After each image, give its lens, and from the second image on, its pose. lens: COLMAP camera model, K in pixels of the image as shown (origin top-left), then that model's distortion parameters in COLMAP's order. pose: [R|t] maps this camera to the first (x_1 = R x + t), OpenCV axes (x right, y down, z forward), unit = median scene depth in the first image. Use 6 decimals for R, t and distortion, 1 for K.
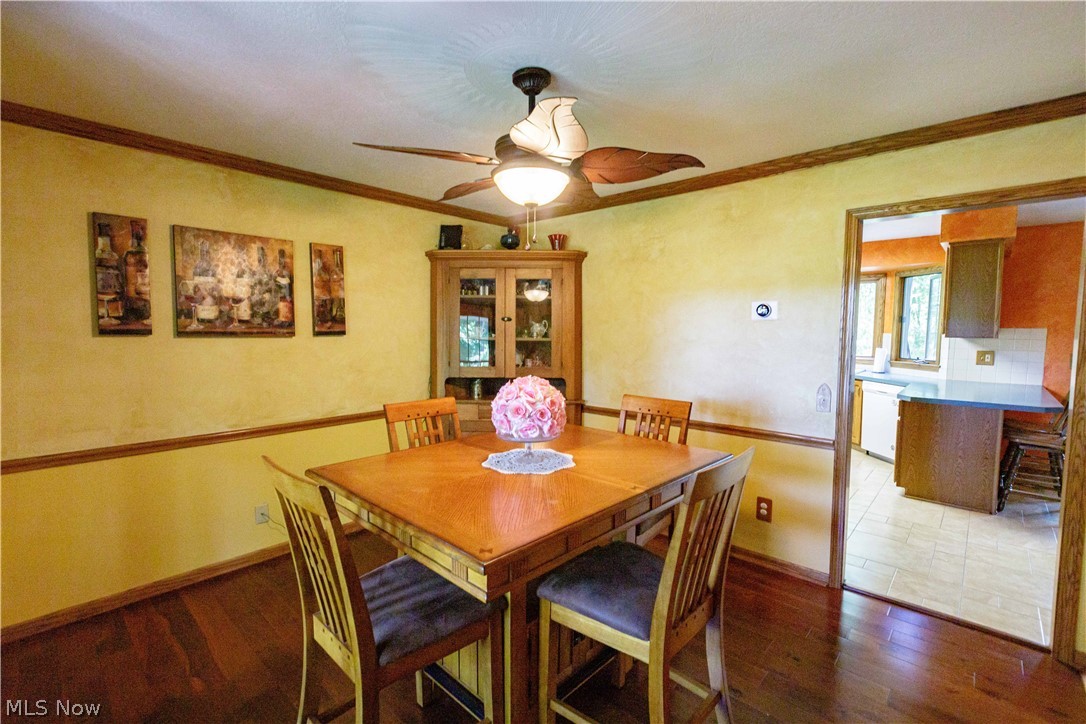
lens RADIAL K [[482.9, 0, 529.7], [0, 482.9, 361.0], [0, 0, 1]] dist [-0.000768, -0.000268]
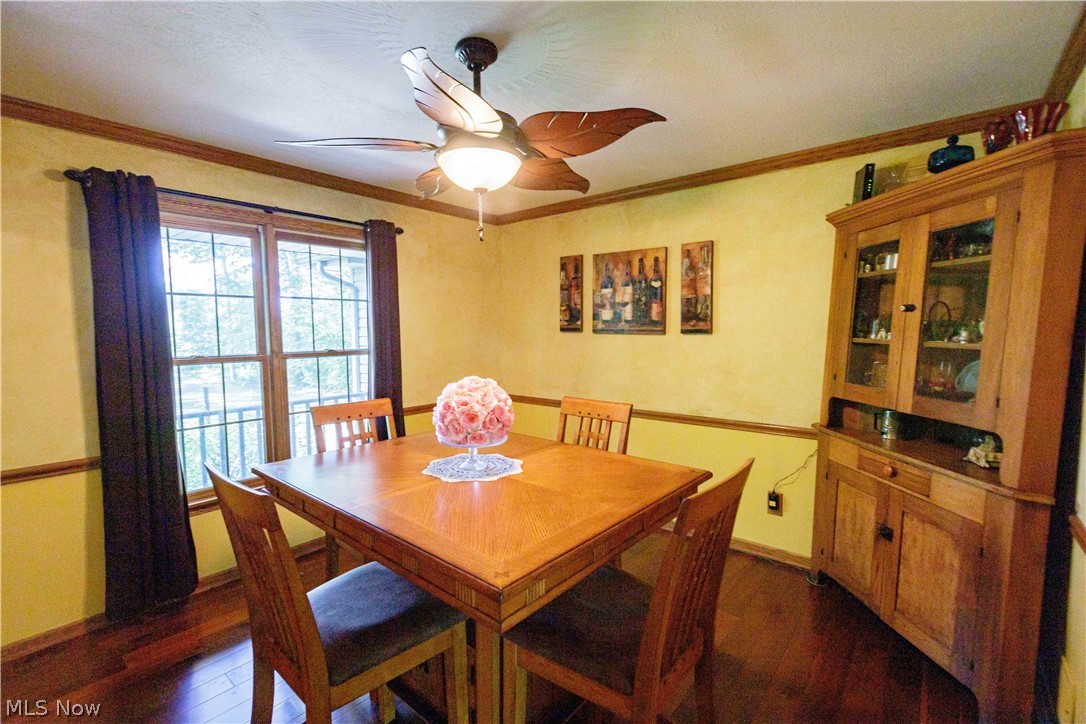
lens RADIAL K [[482.9, 0, 529.7], [0, 482.9, 361.0], [0, 0, 1]] dist [-0.000768, -0.000268]
pose [[0.047718, 0.067675, -0.996566, 0.636814], [-0.060177, 0.996085, 0.064761, -0.045518], [0.997047, 0.056880, 0.051603, 0.688220]]
